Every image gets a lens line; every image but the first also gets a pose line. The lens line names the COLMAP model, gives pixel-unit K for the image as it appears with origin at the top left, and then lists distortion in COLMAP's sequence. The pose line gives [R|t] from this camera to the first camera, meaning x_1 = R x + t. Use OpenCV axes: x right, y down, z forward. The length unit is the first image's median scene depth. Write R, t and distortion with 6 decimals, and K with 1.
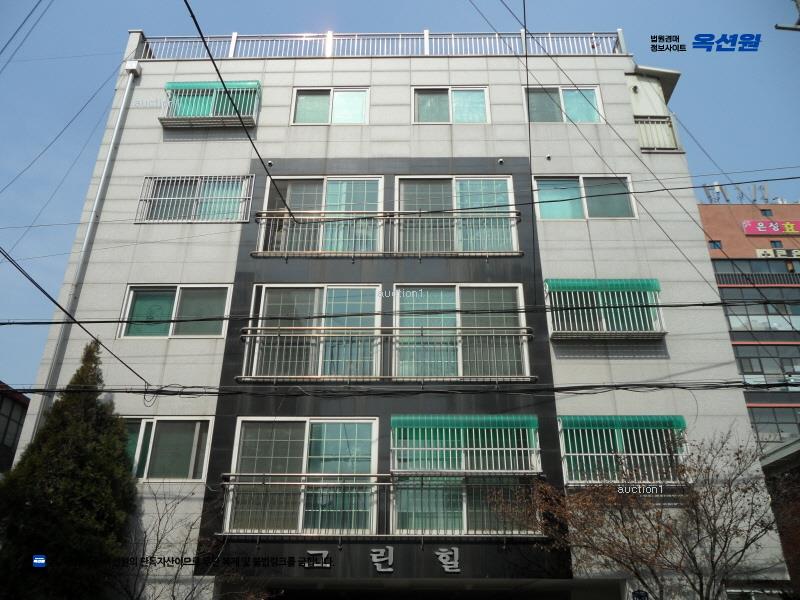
lens RADIAL K [[643.7, 0, 405.1], [0, 643.7, 297.5], [0, 0, 1]] dist [-0.041877, 0.035184]
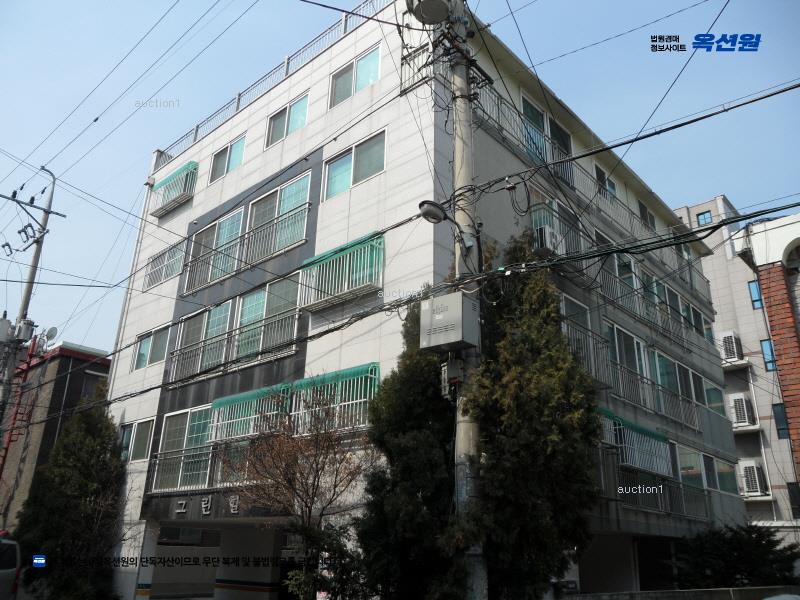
lens RADIAL K [[643.7, 0, 405.1], [0, 643.7, 297.5], [0, 0, 1]] dist [-0.041877, 0.035184]
pose [[0.752705, -0.237608, -0.613985, 1.115713], [0.279980, 0.959594, -0.028120, 0.125362], [0.595857, -0.150737, 0.788817, 0.215537]]
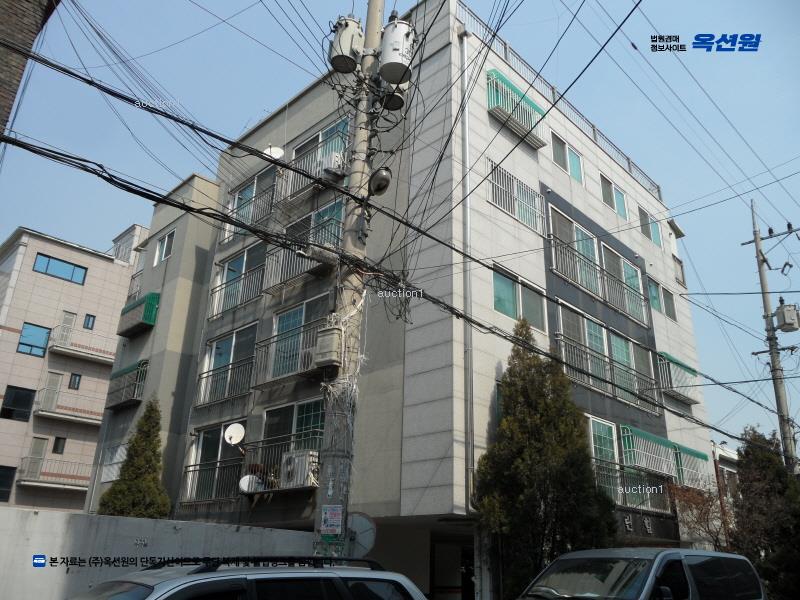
lens RADIAL K [[643.7, 0, 405.1], [0, 643.7, 297.5], [0, 0, 1]] dist [-0.041877, 0.035184]
pose [[0.682408, 0.297990, 0.667474, -1.385433], [-0.348710, 0.935242, -0.061022, 0.174519], [-0.642433, -0.191114, 0.742129, 0.302064]]
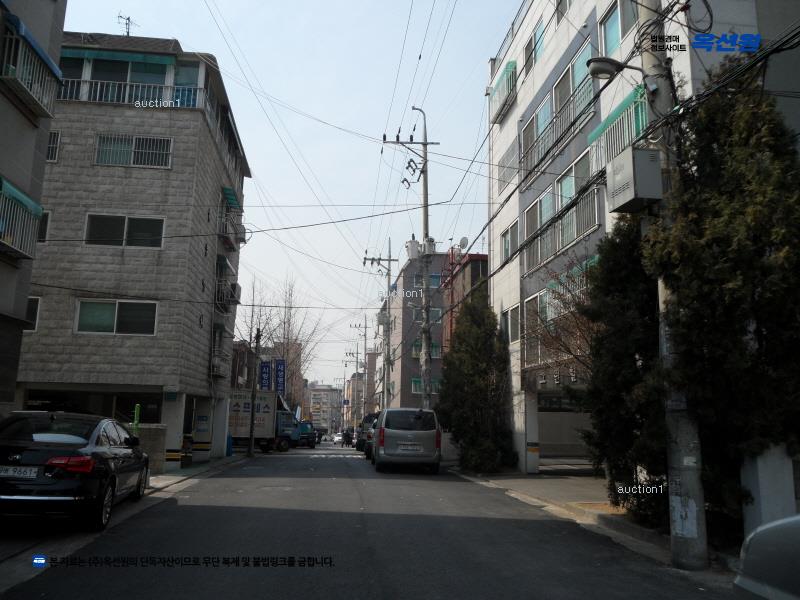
lens RADIAL K [[643.7, 0, 405.1], [0, 643.7, 297.5], [0, 0, 1]] dist [-0.041877, 0.035184]
pose [[0.148247, -0.181153, -0.972217, 1.297991], [0.427055, 0.898422, -0.102284, 0.218097], [0.891991, -0.400027, 0.210550, 0.383785]]
